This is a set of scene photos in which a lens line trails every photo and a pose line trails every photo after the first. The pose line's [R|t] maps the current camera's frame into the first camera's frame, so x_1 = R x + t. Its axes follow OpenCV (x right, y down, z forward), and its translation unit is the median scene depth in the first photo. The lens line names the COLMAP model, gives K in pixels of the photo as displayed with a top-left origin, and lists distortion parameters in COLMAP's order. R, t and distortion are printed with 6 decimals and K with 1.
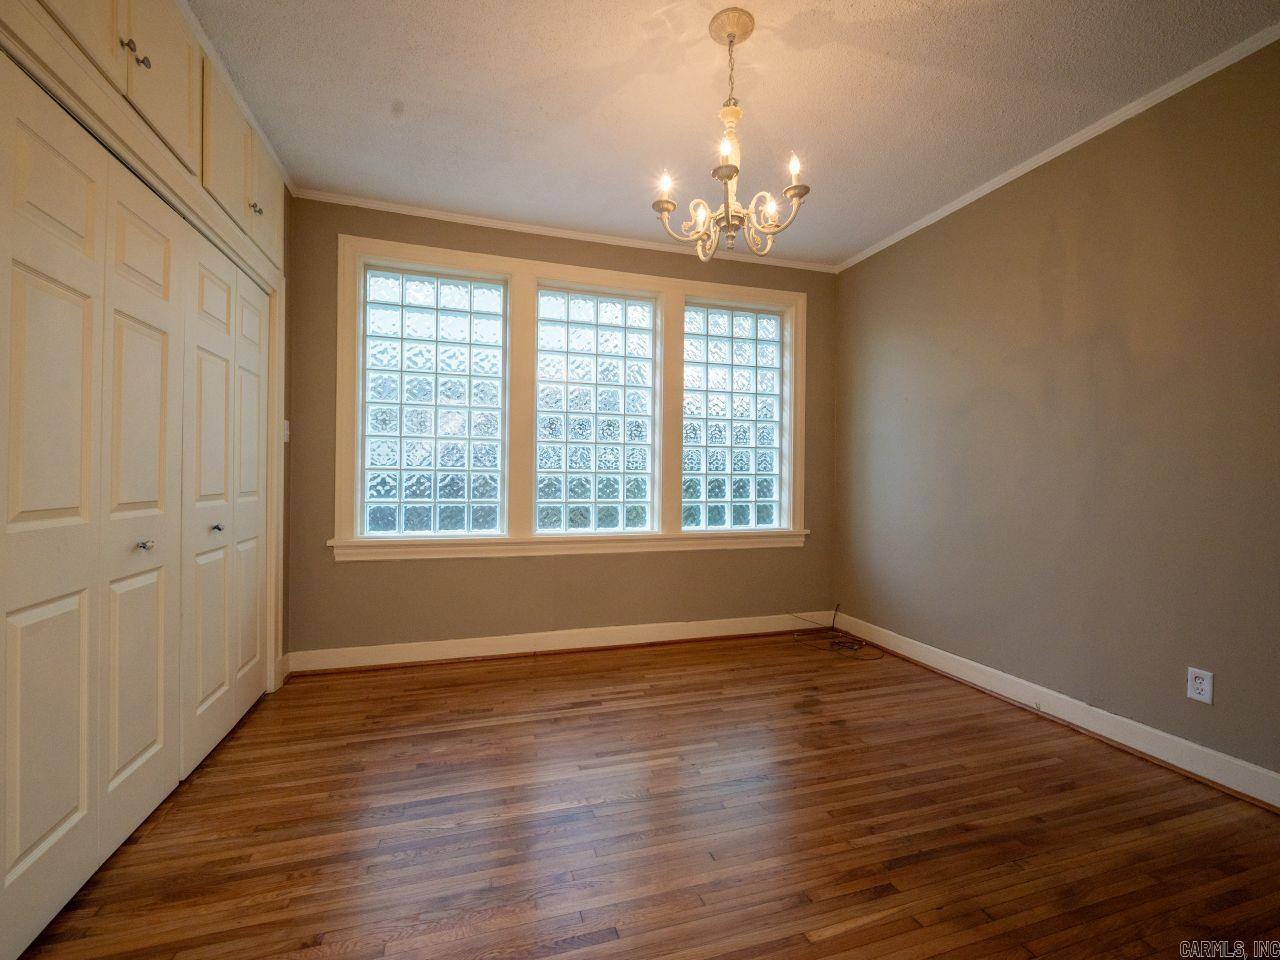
lens RADIAL K [[579.1, 0, 646.2], [0, 579.1, 471.2], [0, 0, 1]] dist [-0.001071, -0.000755]
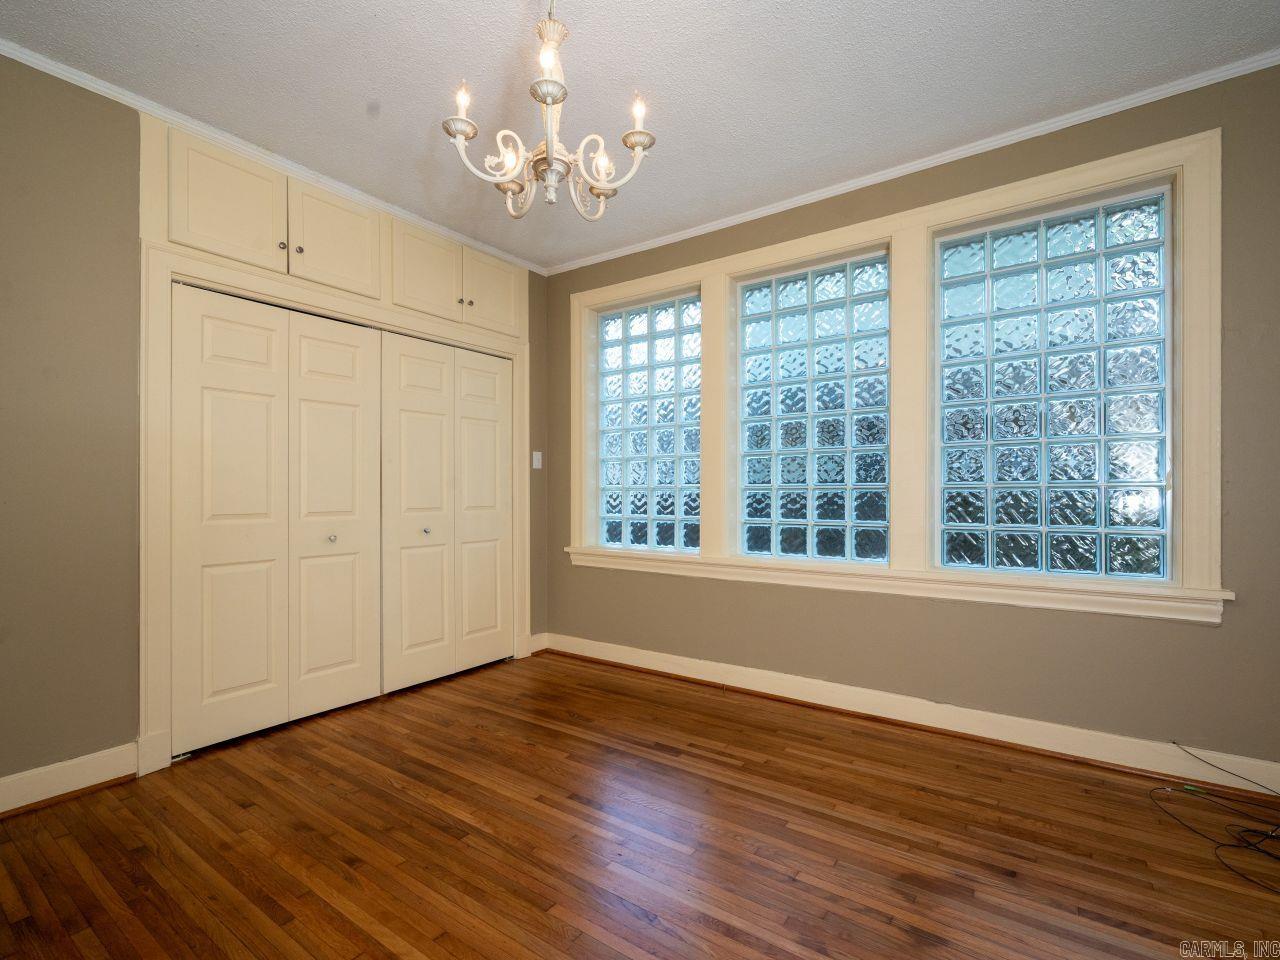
lens RADIAL K [[579.1, 0, 636.8], [0, 579.1, 485.4], [0, 0, 1]] dist [-0.001071, -0.000755]
pose [[0.593620, -0.023669, -0.804398, 0.553133], [0.015511, 0.999718, -0.017970, 0.014346], [0.804596, -0.001810, 0.593819, 0.413499]]
